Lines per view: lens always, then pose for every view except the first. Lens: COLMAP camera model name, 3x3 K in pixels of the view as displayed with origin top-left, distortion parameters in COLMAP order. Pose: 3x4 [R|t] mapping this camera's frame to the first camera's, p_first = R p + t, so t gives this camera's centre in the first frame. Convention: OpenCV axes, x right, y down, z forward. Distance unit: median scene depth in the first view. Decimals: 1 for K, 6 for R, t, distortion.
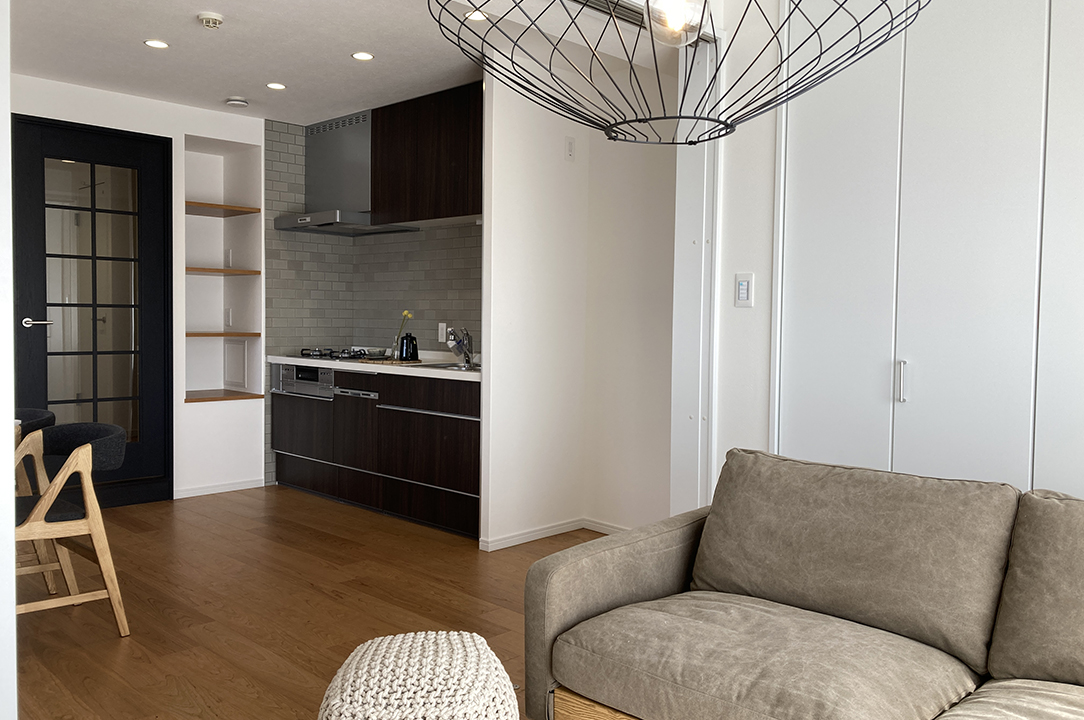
lens RADIAL K [[831.1, 0, 542.0], [0, 831.1, 360.0], [0, 0, 1]] dist [-0.037276, -0.000644]
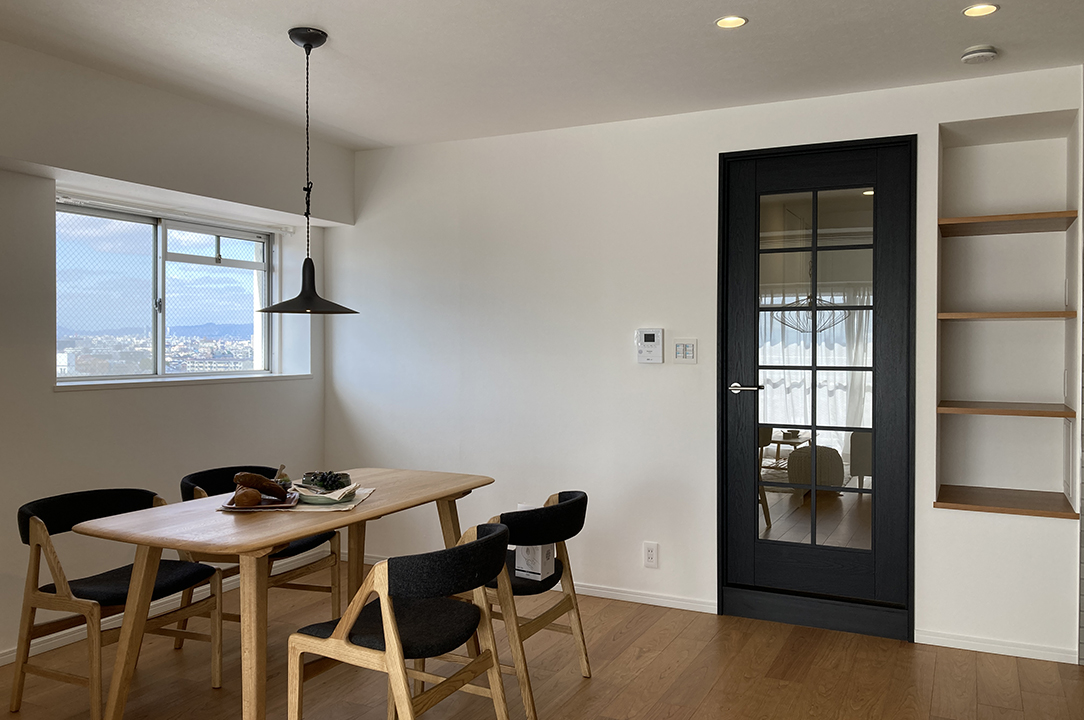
lens RADIAL K [[831.1, 0, 542.0], [0, 831.1, 360.0], [0, 0, 1]] dist [-0.037276, -0.000644]
pose [[0.285666, 0.002018, -0.958327, 0.155544], [-0.052448, 0.998532, -0.013532, -0.052578], [0.956893, 0.054128, 0.285352, 0.548310]]
